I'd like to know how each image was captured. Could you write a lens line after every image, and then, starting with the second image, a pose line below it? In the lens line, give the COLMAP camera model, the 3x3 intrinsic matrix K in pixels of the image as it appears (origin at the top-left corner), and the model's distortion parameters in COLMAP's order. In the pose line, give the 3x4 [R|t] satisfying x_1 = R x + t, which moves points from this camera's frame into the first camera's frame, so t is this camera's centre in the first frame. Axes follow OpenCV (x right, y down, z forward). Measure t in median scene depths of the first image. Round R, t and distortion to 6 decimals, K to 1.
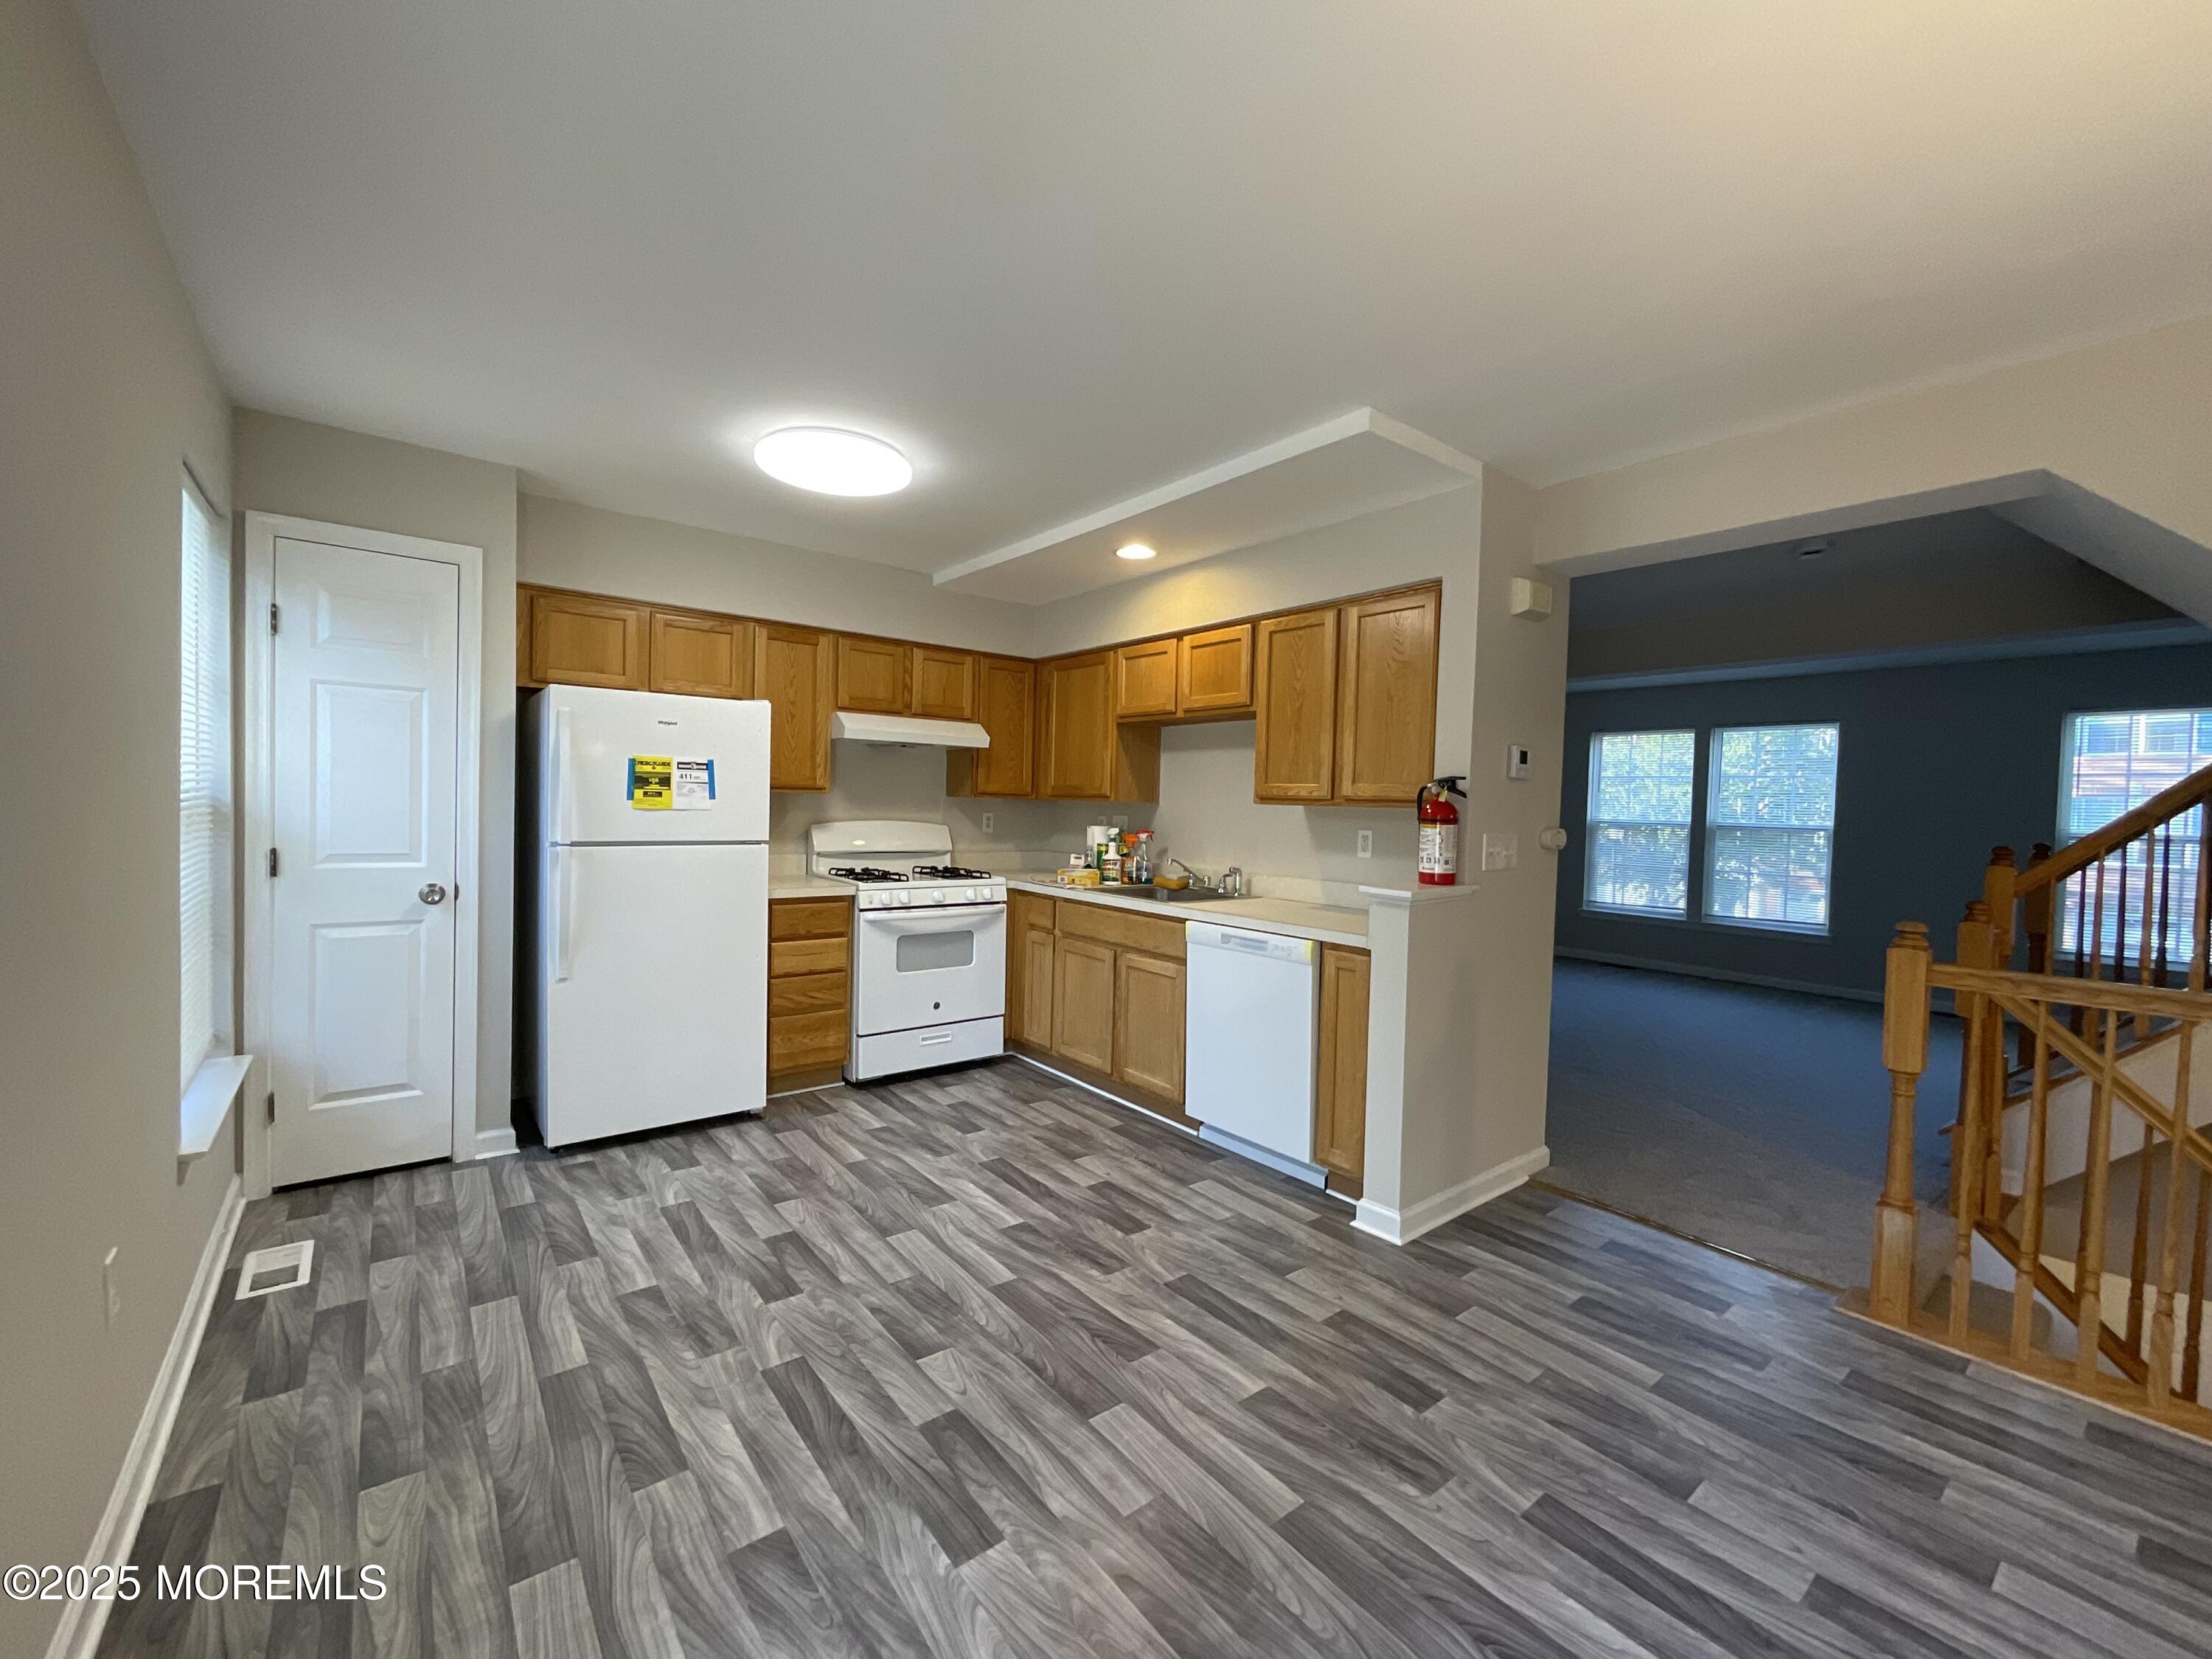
lens RADIAL K [[899.2, 0, 1106.0], [0, 899.2, 829.5], [0, 0, 1]] dist [-0.002873, -0.000135]
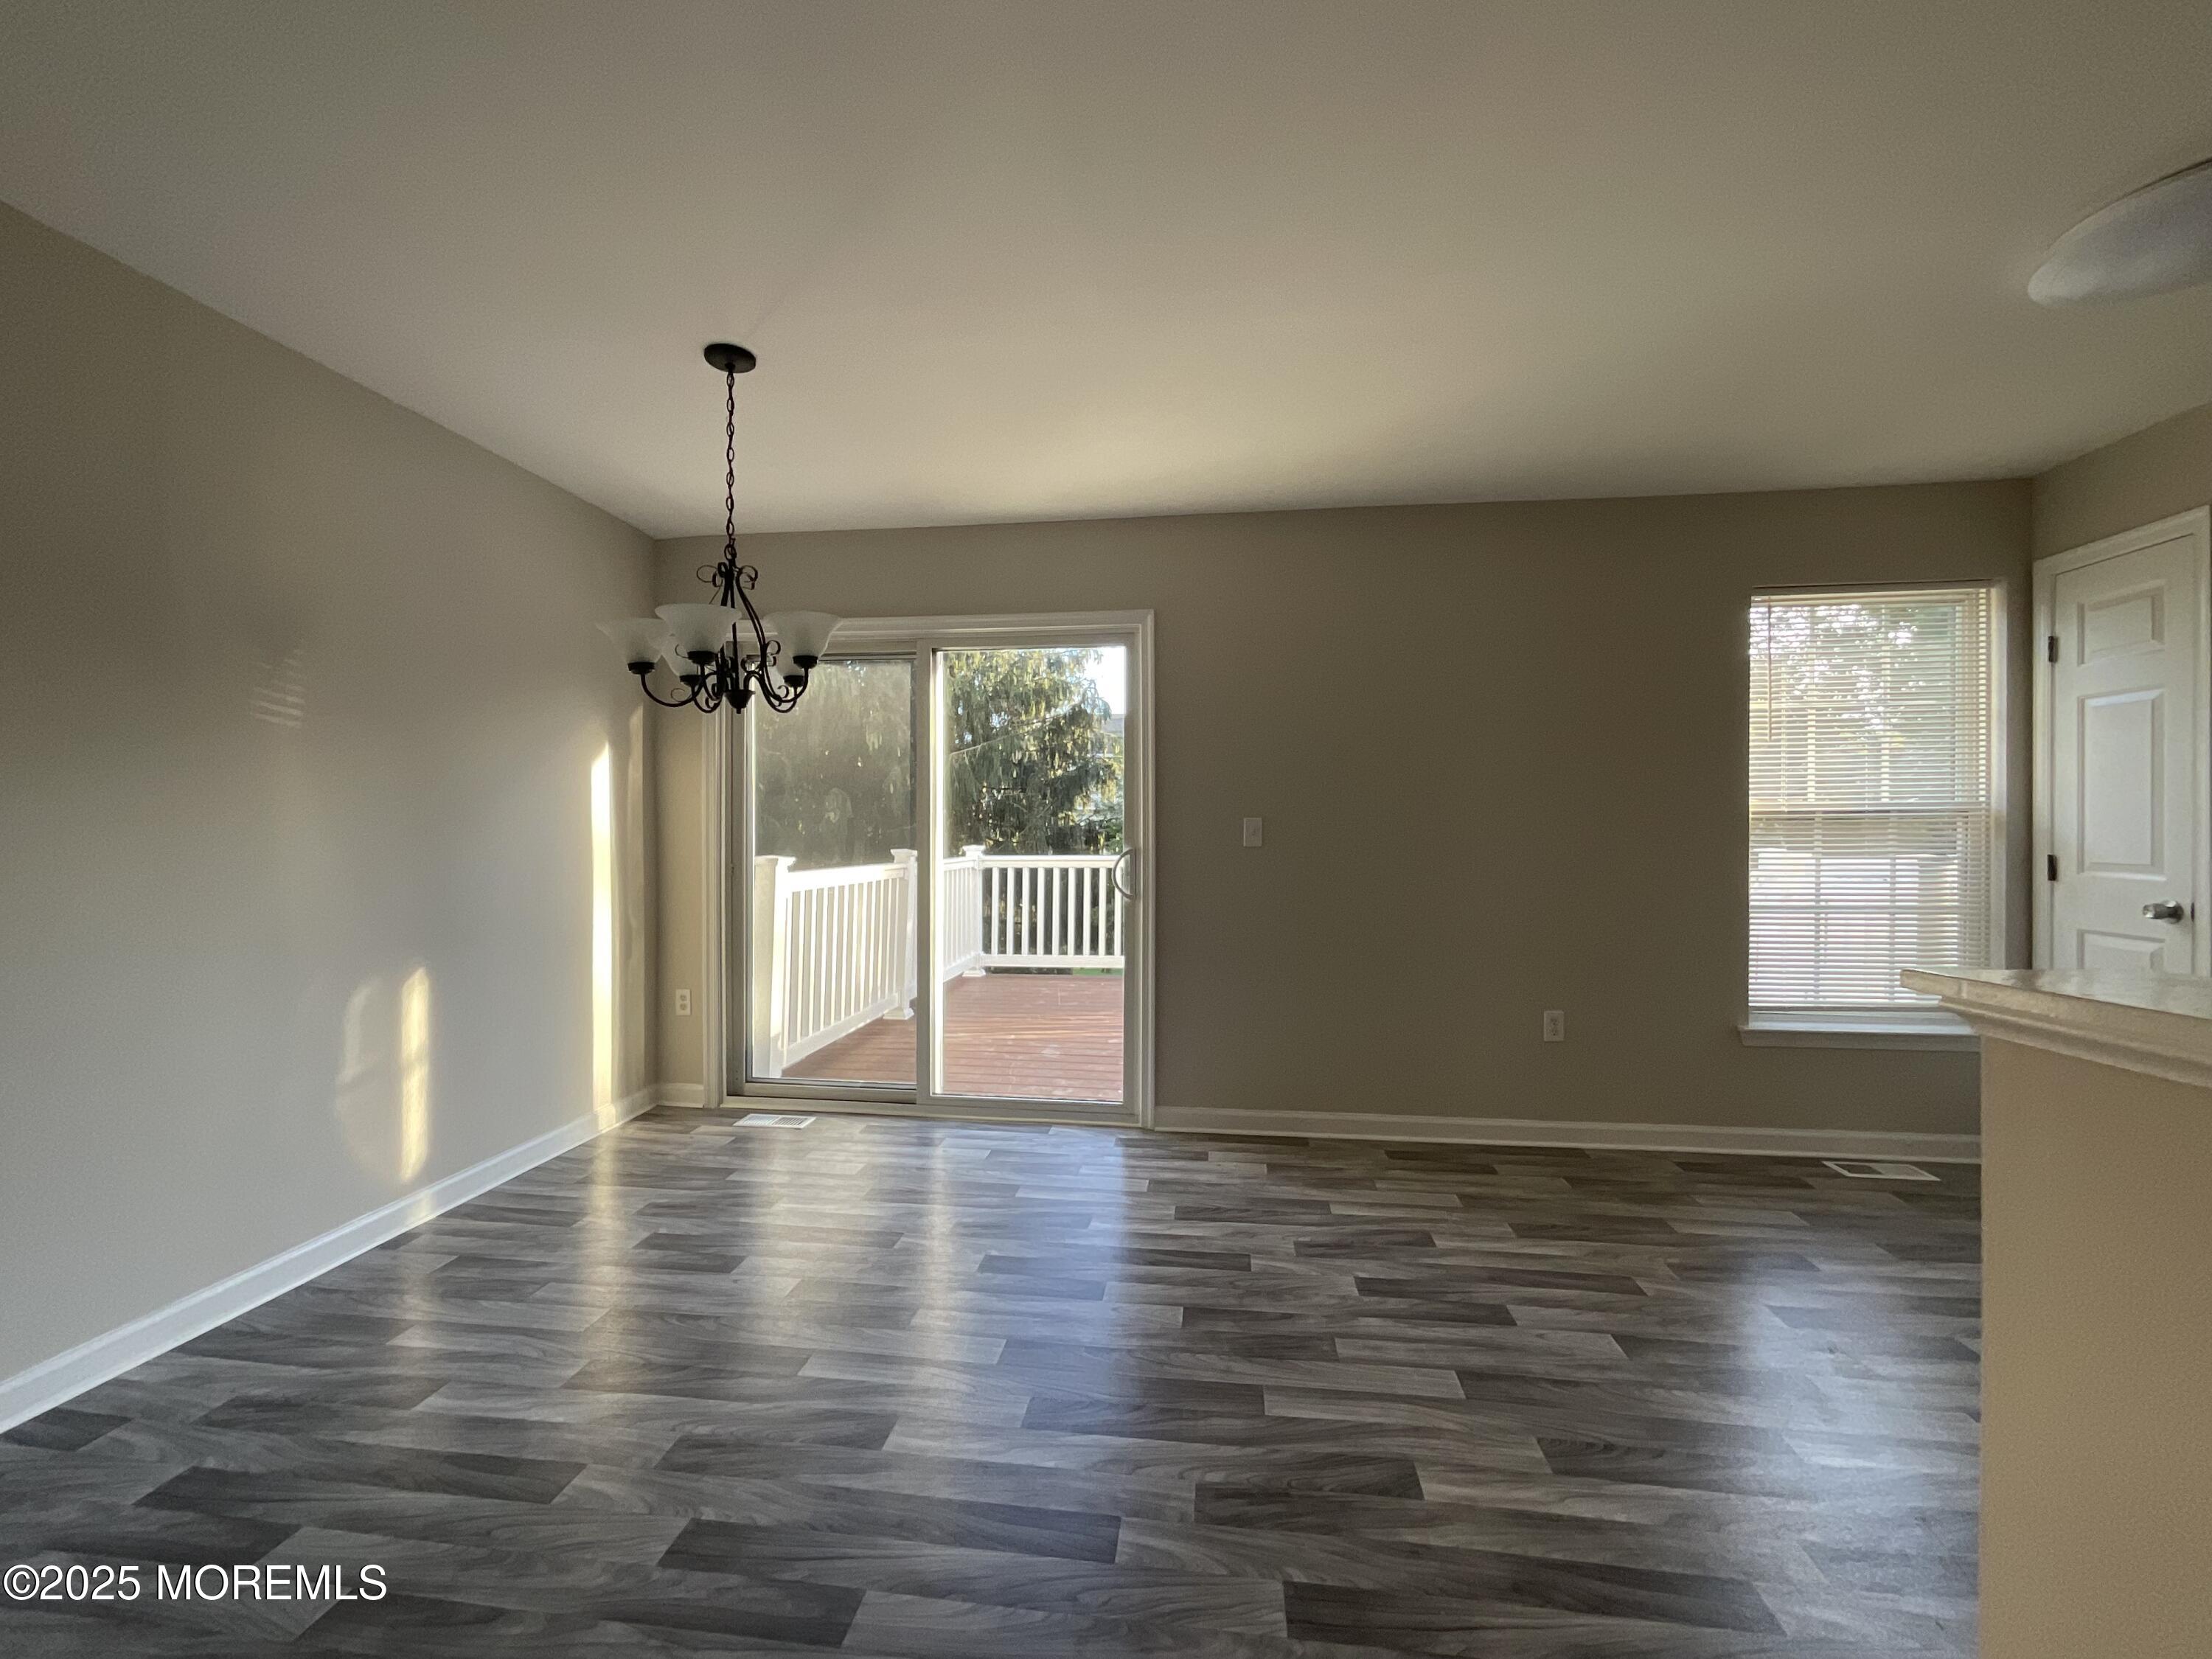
lens RADIAL K [[899.2, 0, 1106.0], [0, 899.2, 829.5], [0, 0, 1]] dist [-0.002873, -0.000135]
pose [[-0.717685, -0.023763, -0.695963, 0.605443], [-0.038533, 0.999242, 0.005618, 0.024829], [0.695301, 0.030849, -0.718056, 0.870595]]
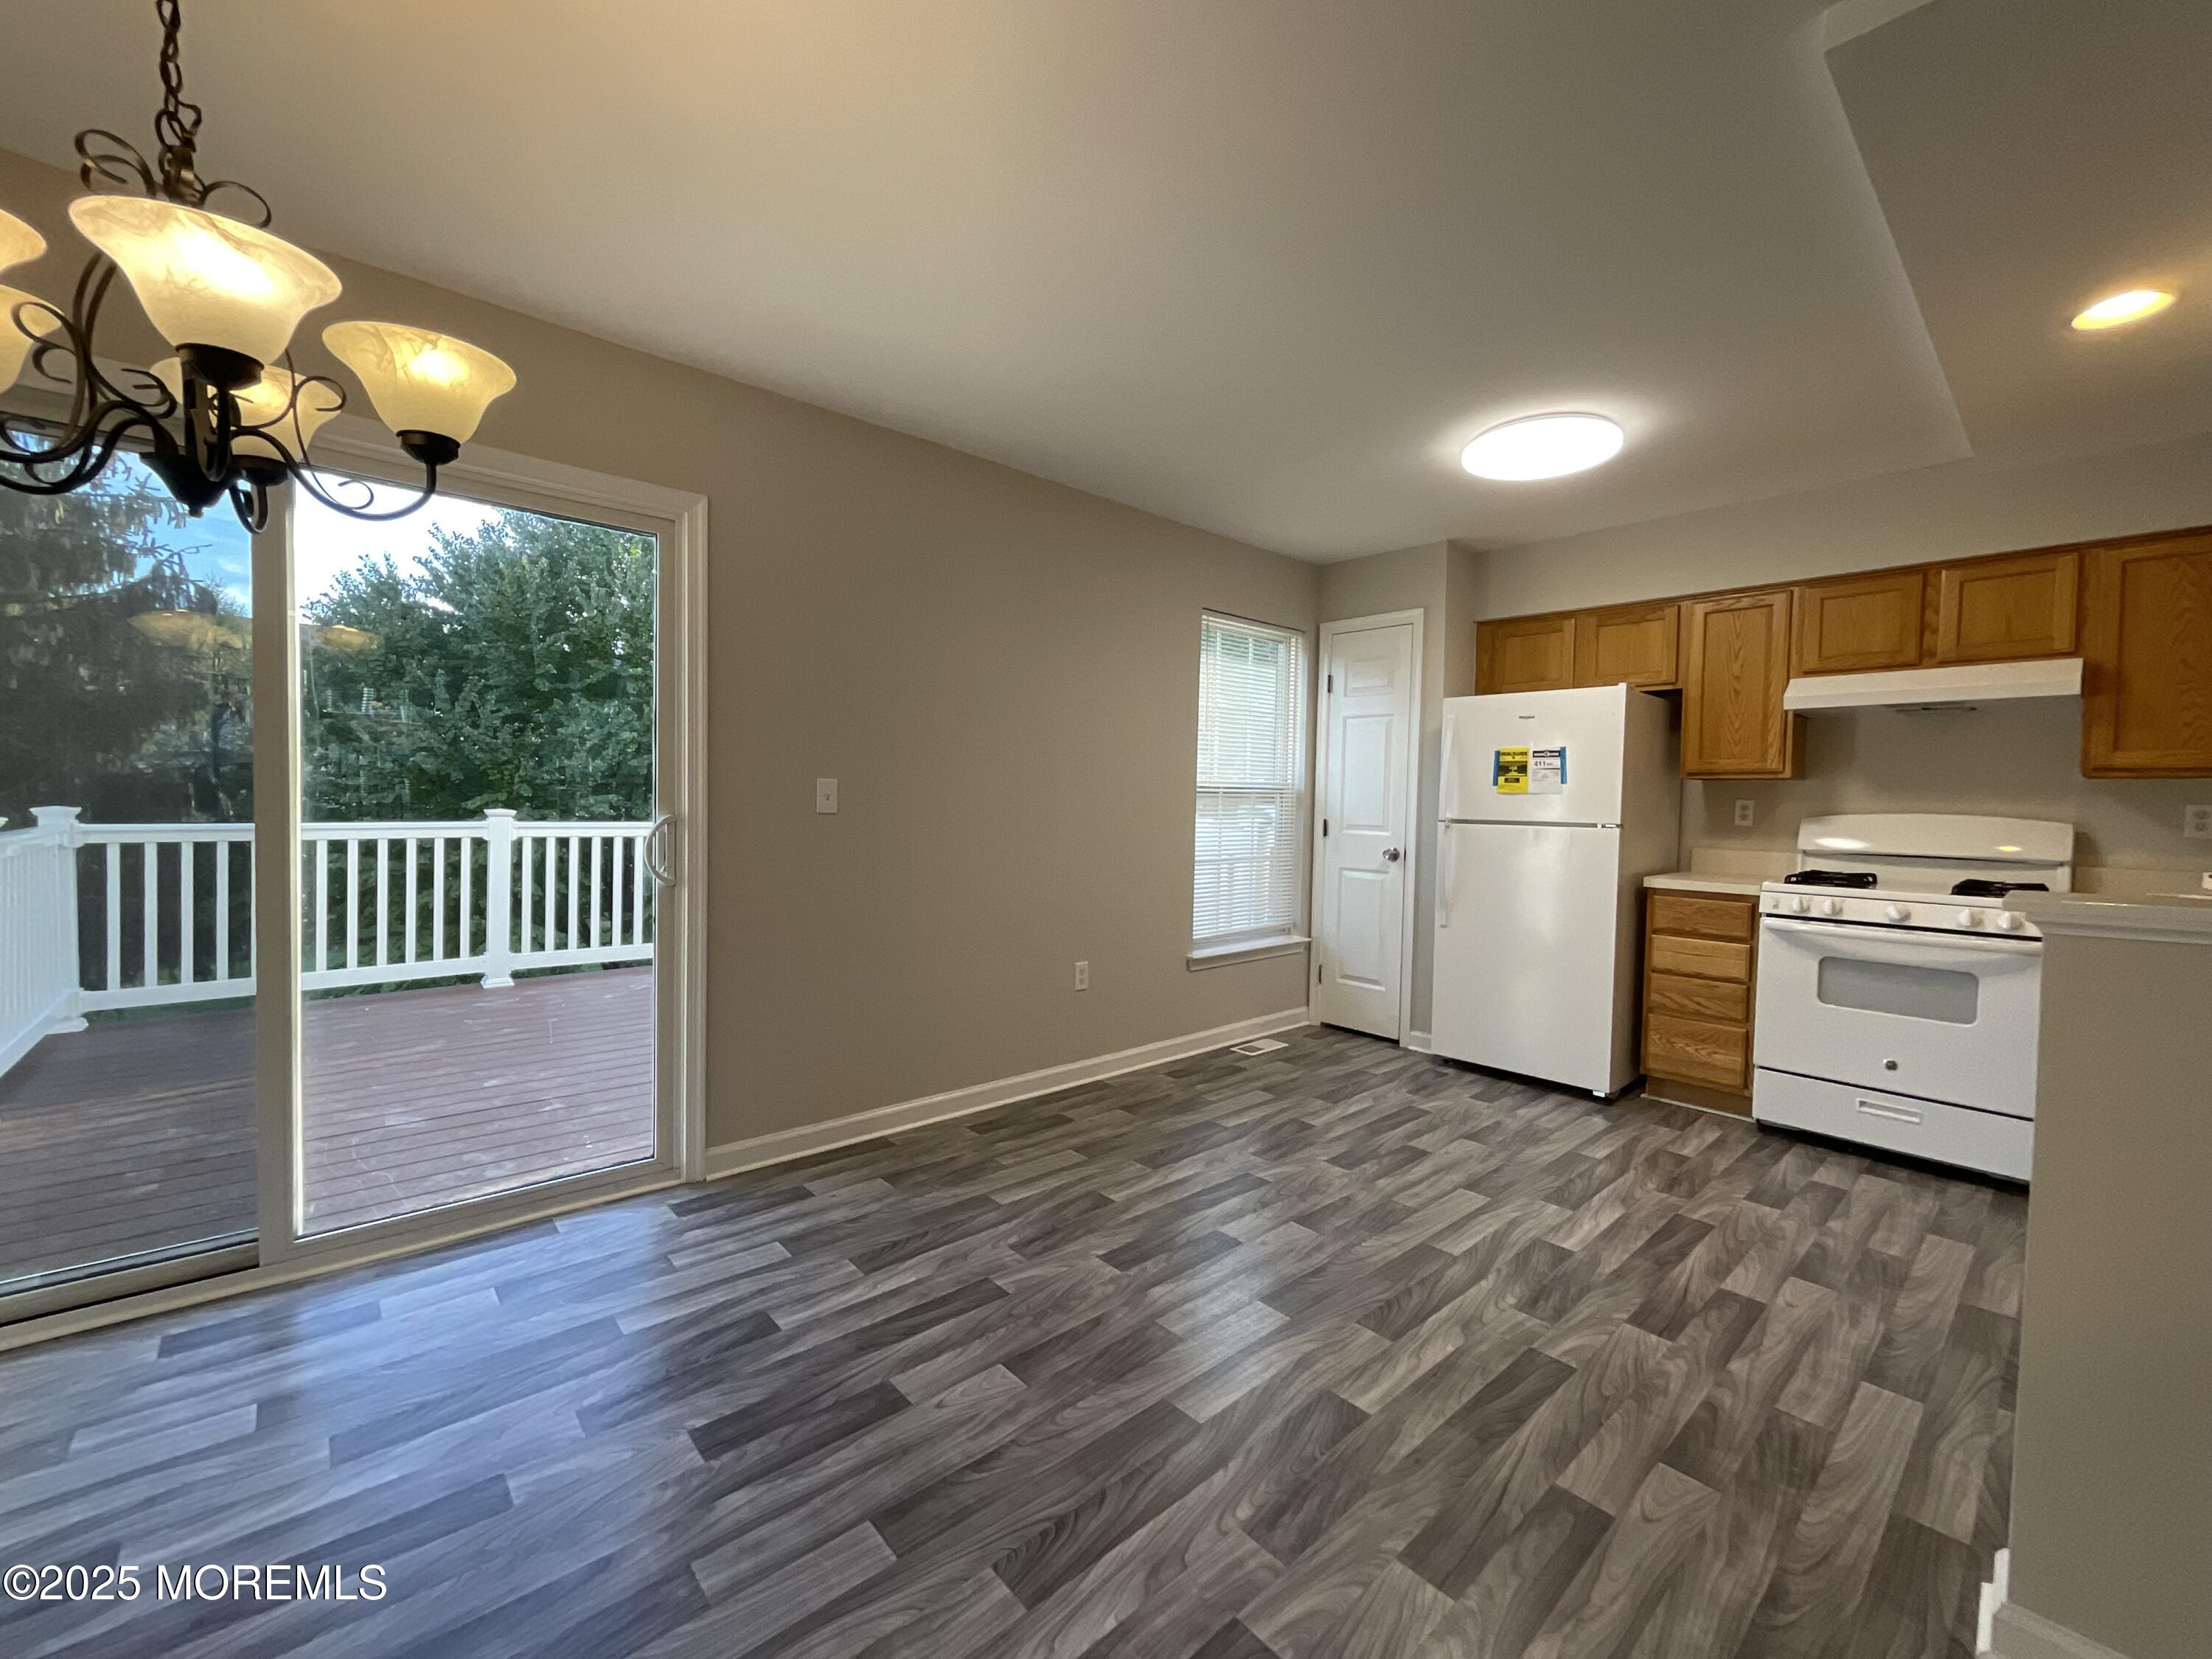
lens RADIAL K [[899.2, 0, 1106.0], [0, 899.2, 829.5], [0, 0, 1]] dist [-0.002873, -0.000135]
pose [[0.061410, 0.006681, -0.998090, 0.650724], [-0.047806, 0.998850, 0.003745, 0.046914], [0.996967, 0.047485, 0.061658, 0.429925]]
